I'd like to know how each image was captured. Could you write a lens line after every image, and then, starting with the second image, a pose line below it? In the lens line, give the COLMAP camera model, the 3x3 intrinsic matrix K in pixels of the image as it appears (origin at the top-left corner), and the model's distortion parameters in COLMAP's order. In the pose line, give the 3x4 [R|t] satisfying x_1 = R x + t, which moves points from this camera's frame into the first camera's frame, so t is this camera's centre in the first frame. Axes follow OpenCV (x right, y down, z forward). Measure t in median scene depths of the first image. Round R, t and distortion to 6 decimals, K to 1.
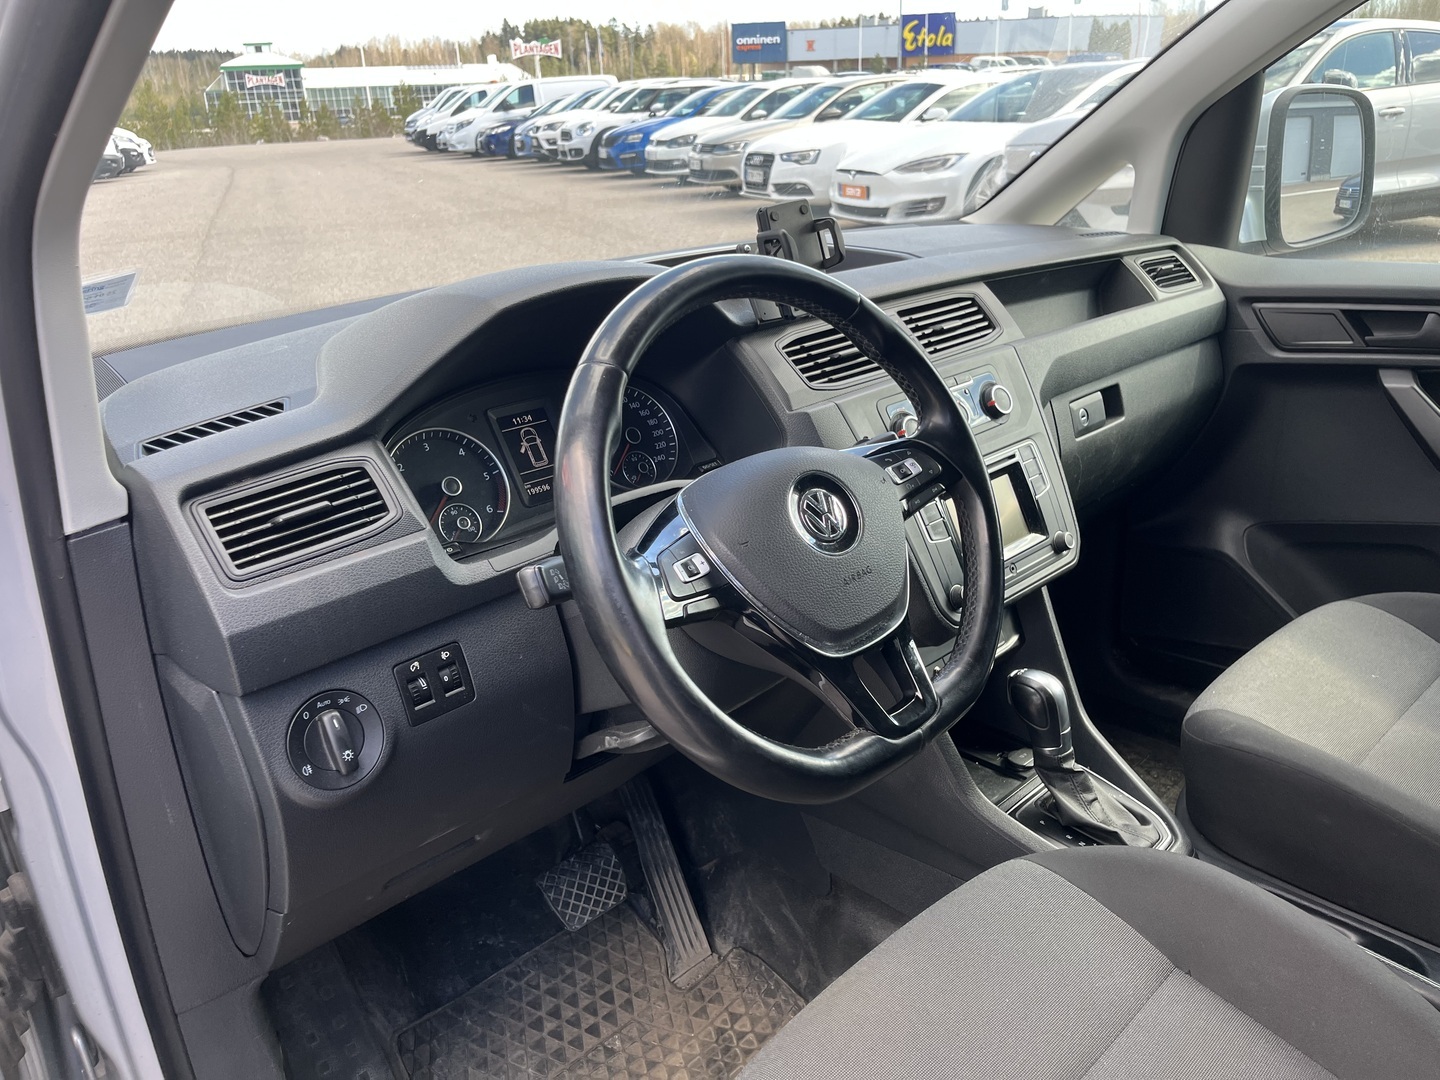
lens RADIAL K [[1091.4, 0, 727.4], [0, 1091.4, 543.0], [0, 0, 1]] dist [0.027811, -0.027688]
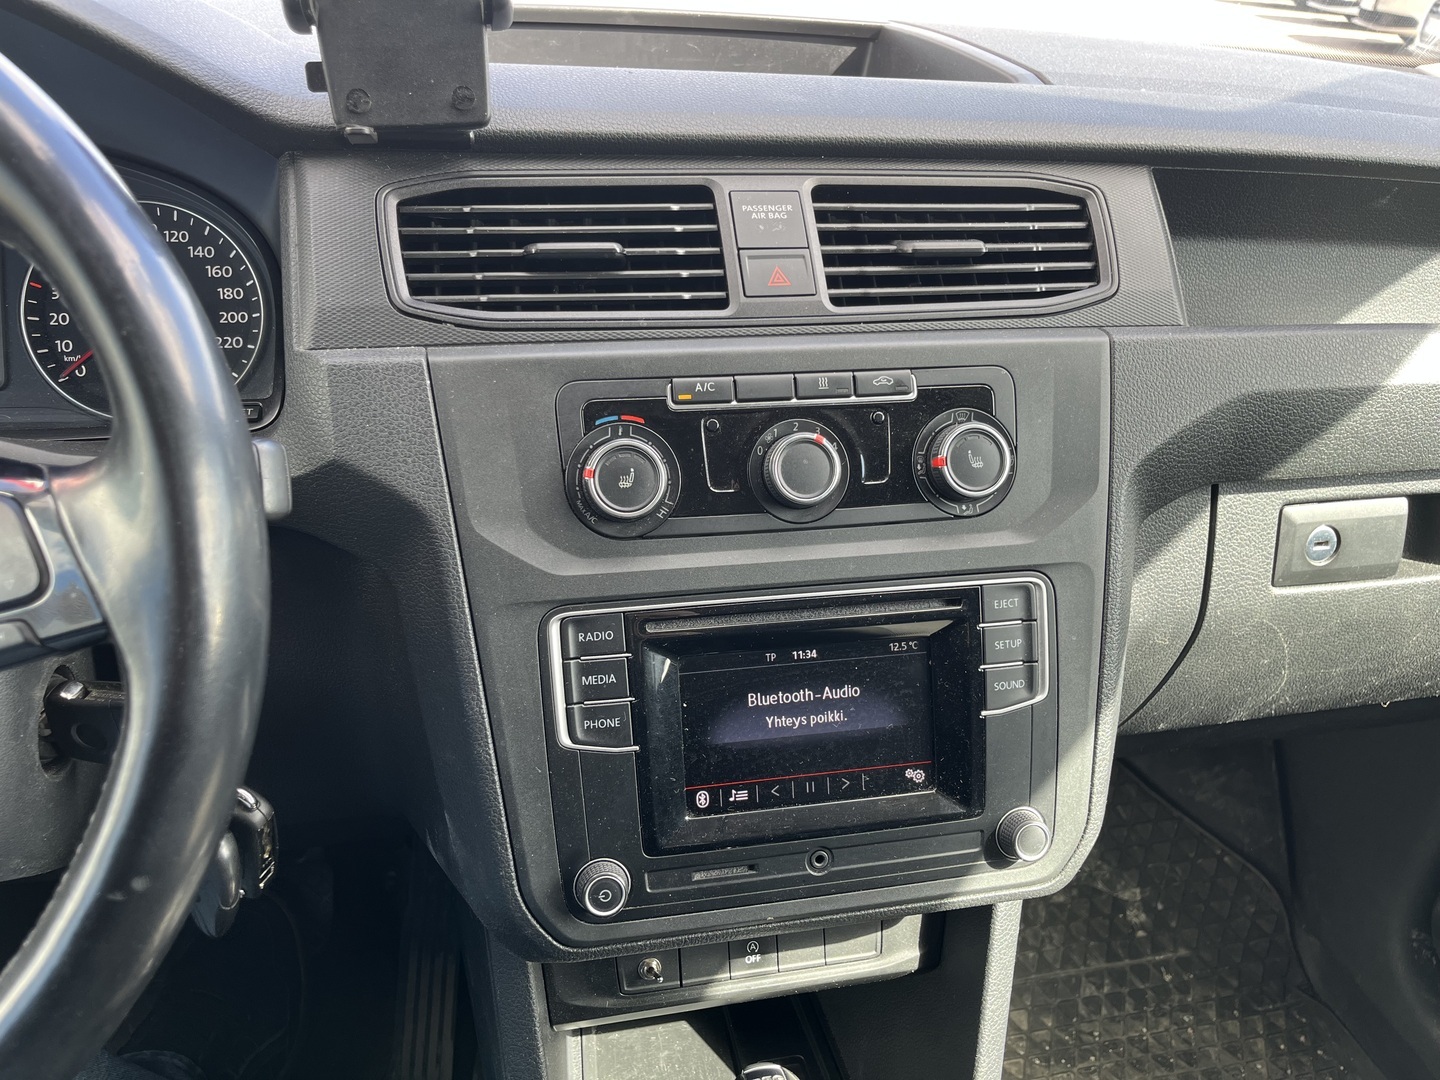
lens RADIAL K [[1091.4, 0, 716.8], [0, 1091.4, 532.5], [0, 0, 1]] dist [0.027811, -0.027688]
pose [[0.850087, 0.338787, -0.403206, 0.331444], [-0.277668, 0.938883, 0.203469, -0.157389], [0.447495, -0.061009, 0.892203, 0.584109]]
